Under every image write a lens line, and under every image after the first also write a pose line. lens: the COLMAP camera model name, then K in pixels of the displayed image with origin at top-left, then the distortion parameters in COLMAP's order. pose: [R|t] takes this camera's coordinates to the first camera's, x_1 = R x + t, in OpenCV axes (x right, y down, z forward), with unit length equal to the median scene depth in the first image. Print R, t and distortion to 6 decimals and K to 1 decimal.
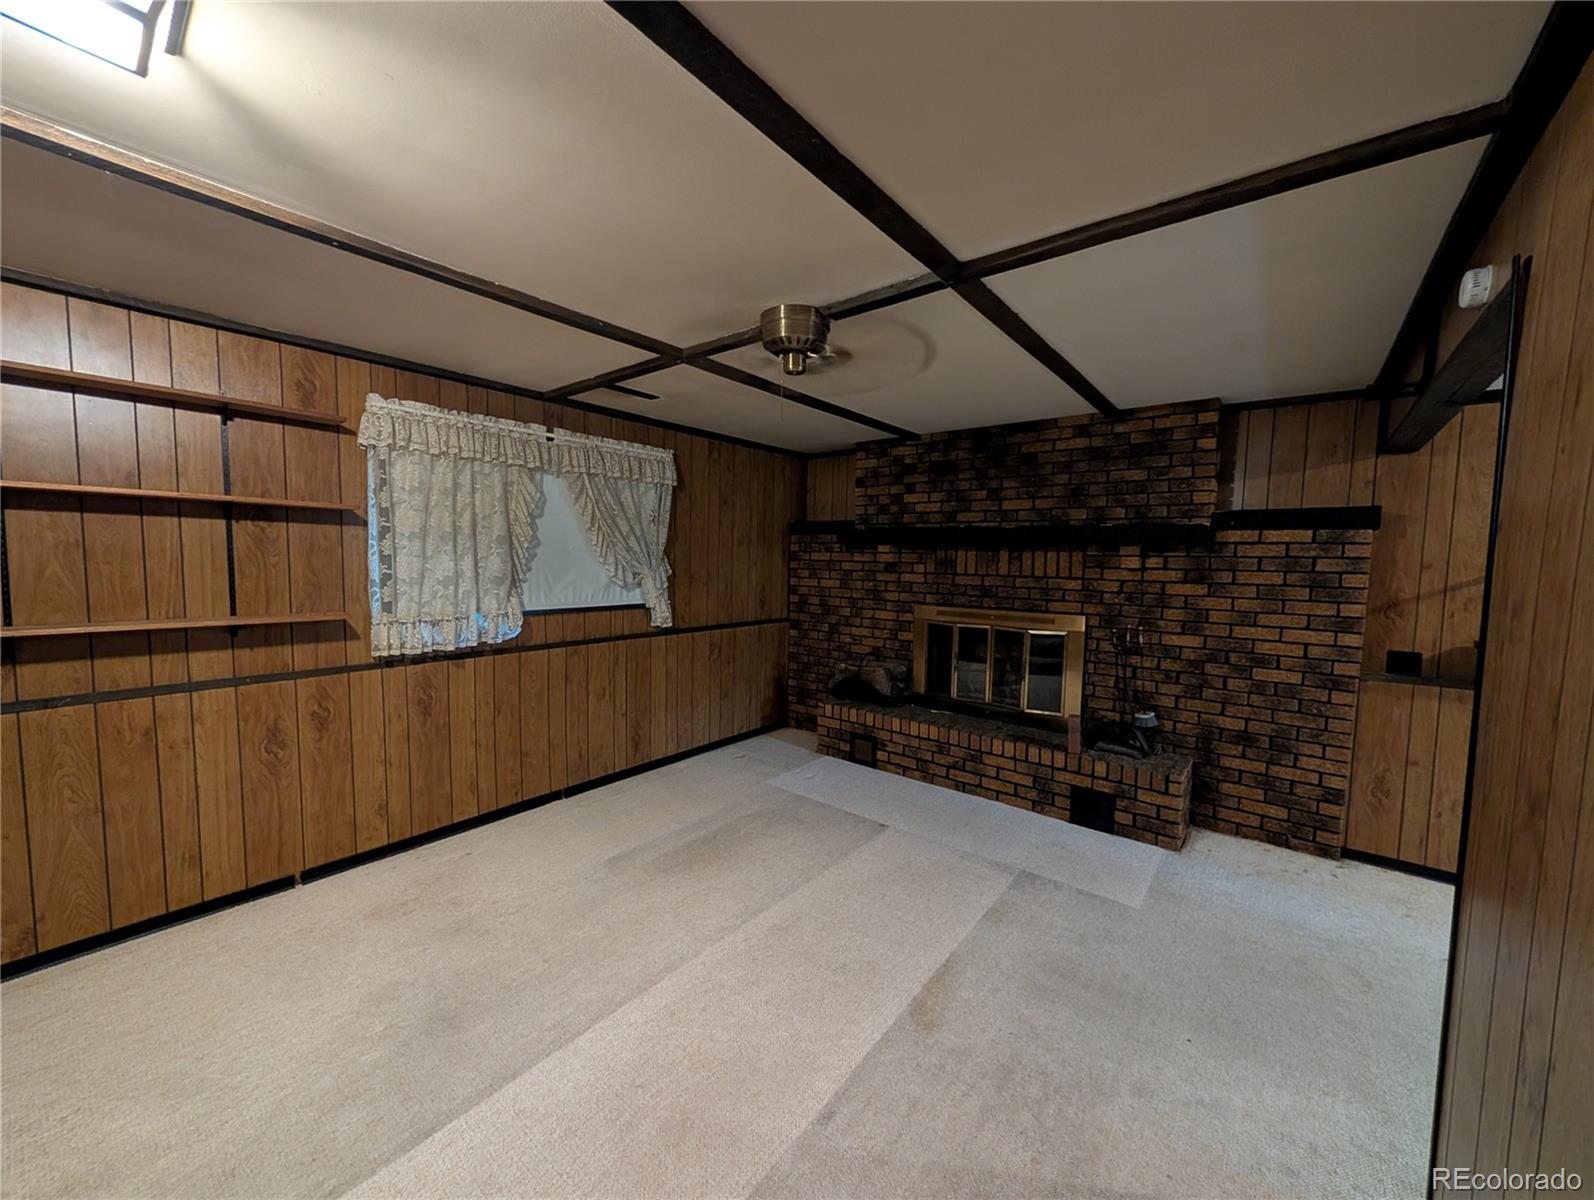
lens RADIAL K [[609.5, 0, 784.3], [0, 609.5, 602.1], [0, 0, 1]] dist [-0.003693, -0.000085]
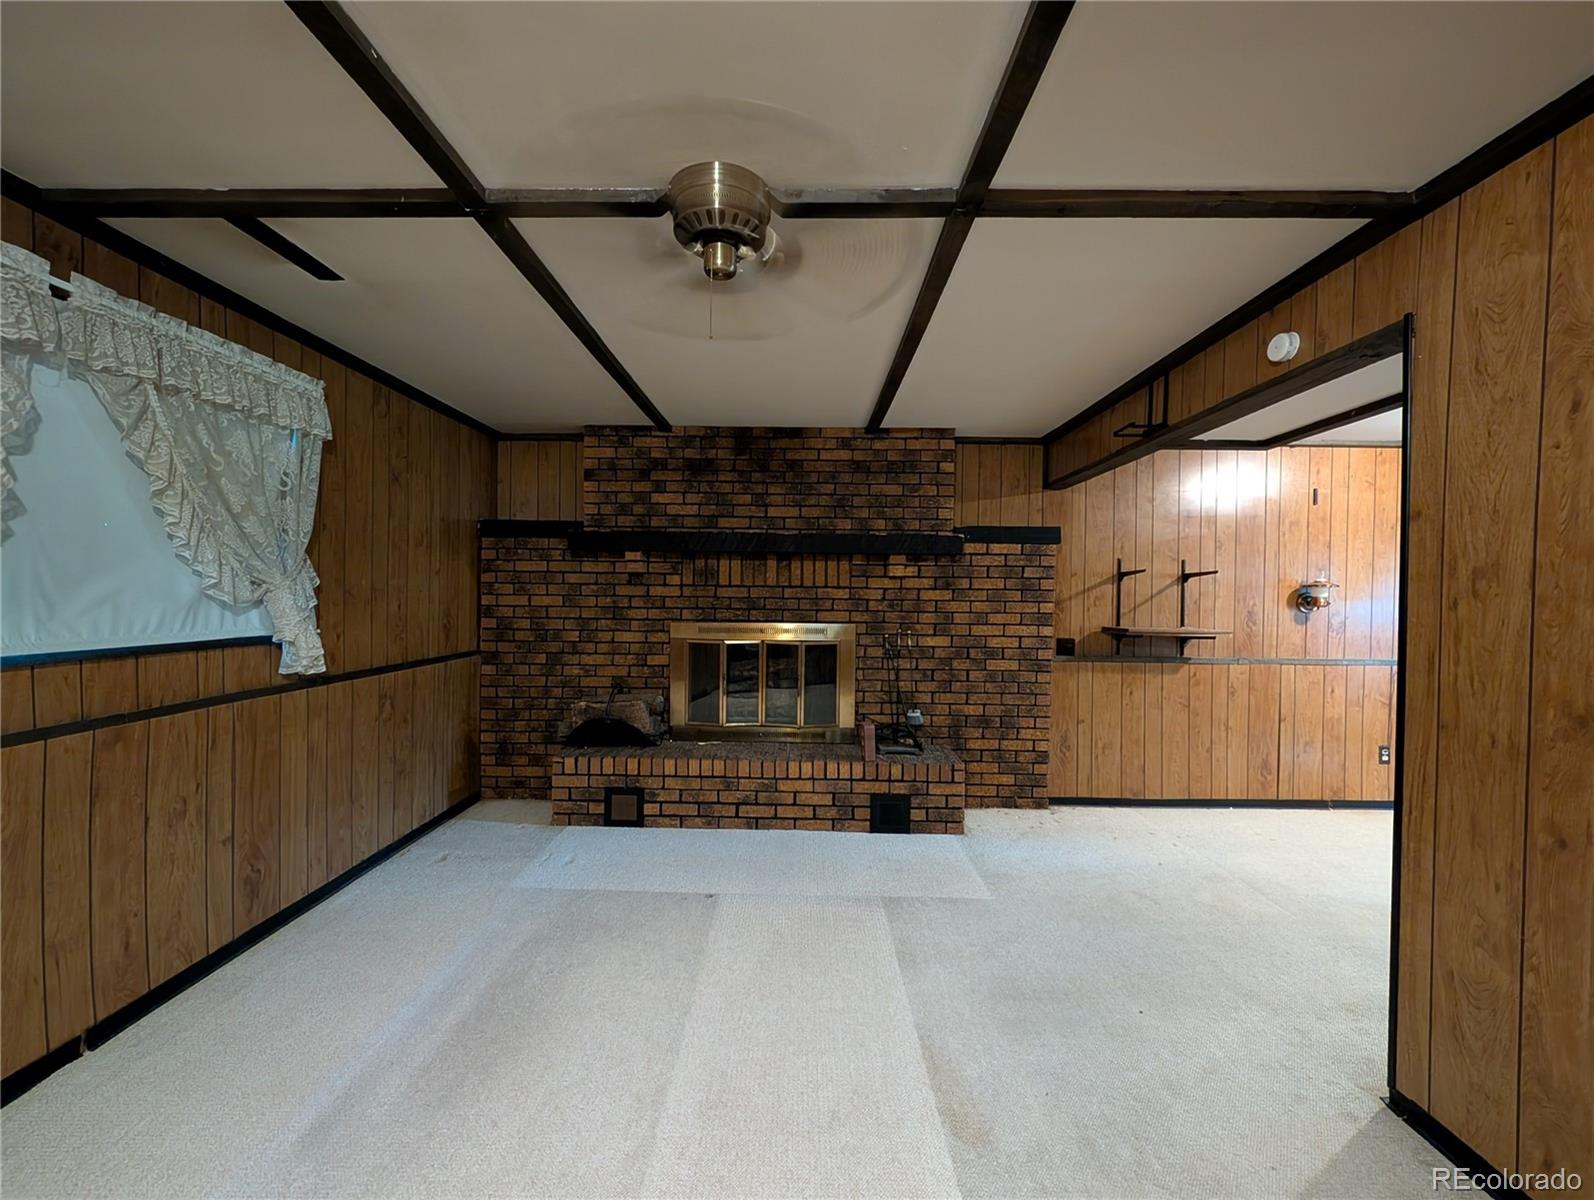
lens RADIAL K [[609.5, 0, 797.5], [0, 609.5, 603.1], [0, 0, 1]] dist [-0.003693, -0.000085]
pose [[0.779635, -0.018285, 0.625967, -0.221755], [0.047613, 0.998411, -0.030138, 0.014315], [-0.624422, 0.053301, 0.779267, 0.270044]]
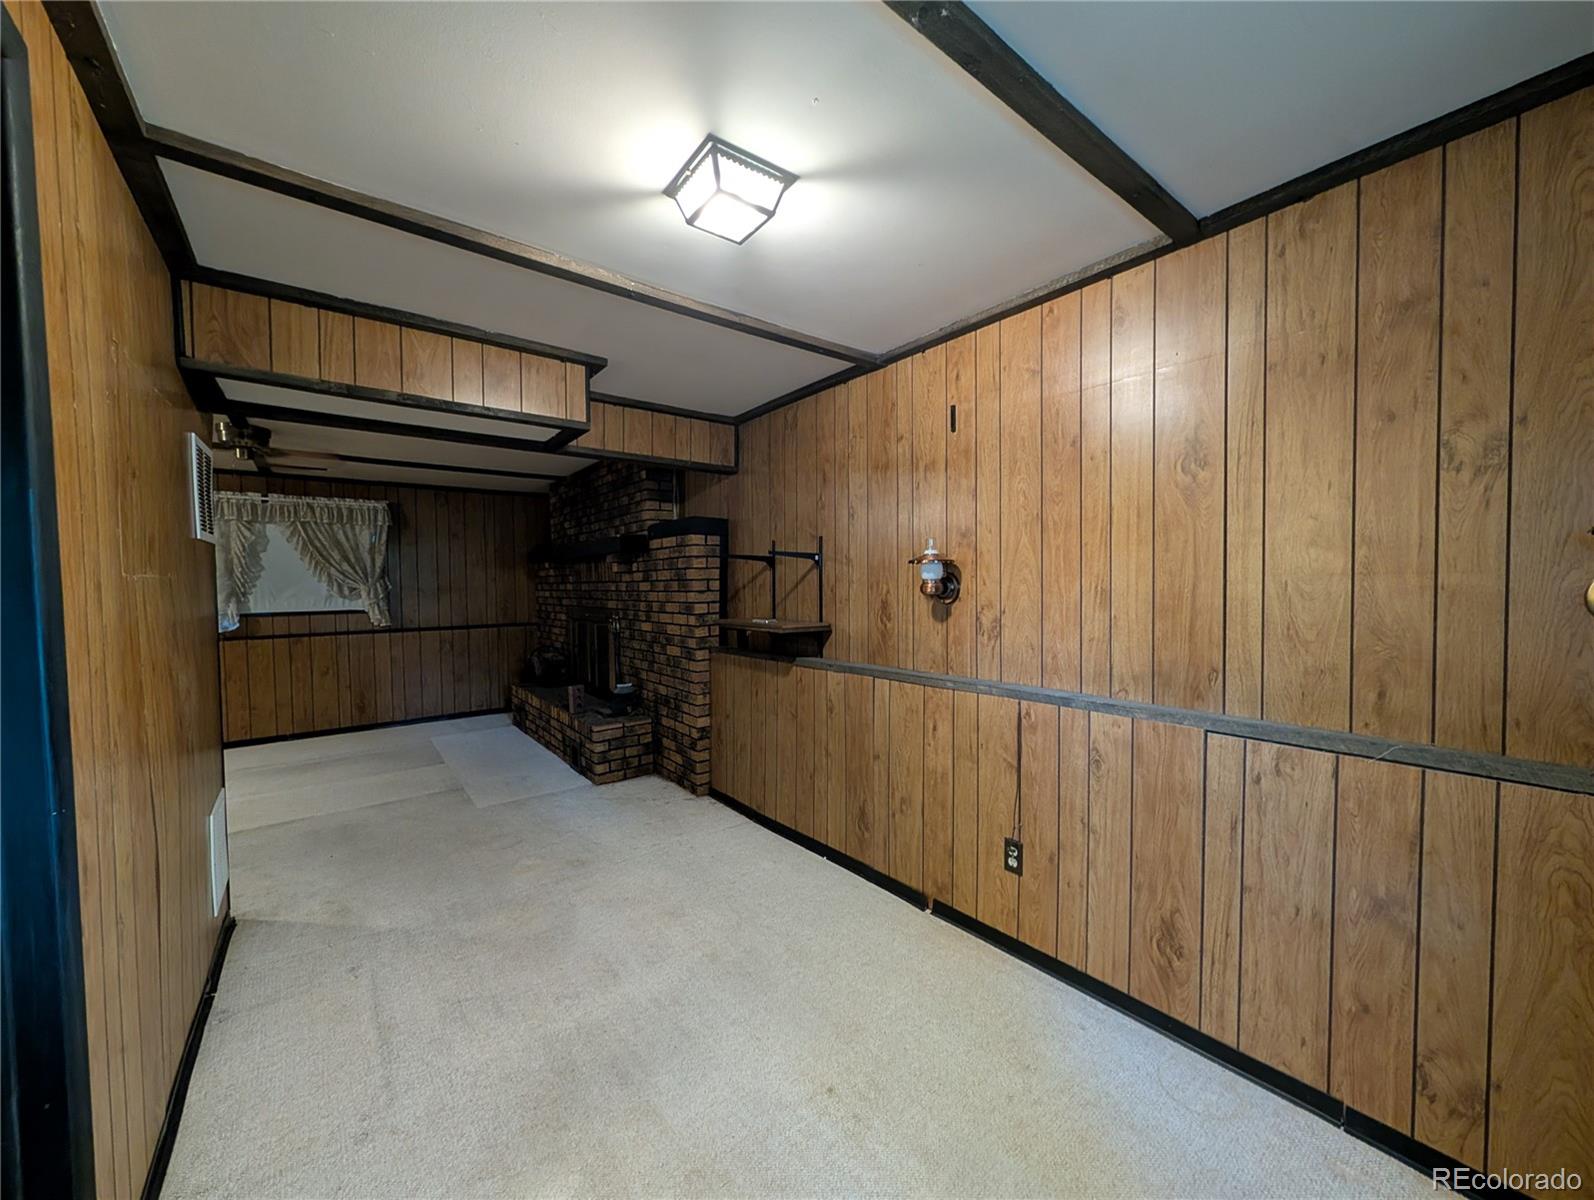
lens RADIAL K [[609.5, 0, 789.7], [0, 609.5, 601.6], [0, 0, 1]] dist [-0.003693, -0.000085]
pose [[0.974246, -0.023375, -0.224273, 1.165972], [0.013097, 0.998799, -0.047204, 0.070917], [0.225107, 0.043051, 0.973382, -0.173290]]
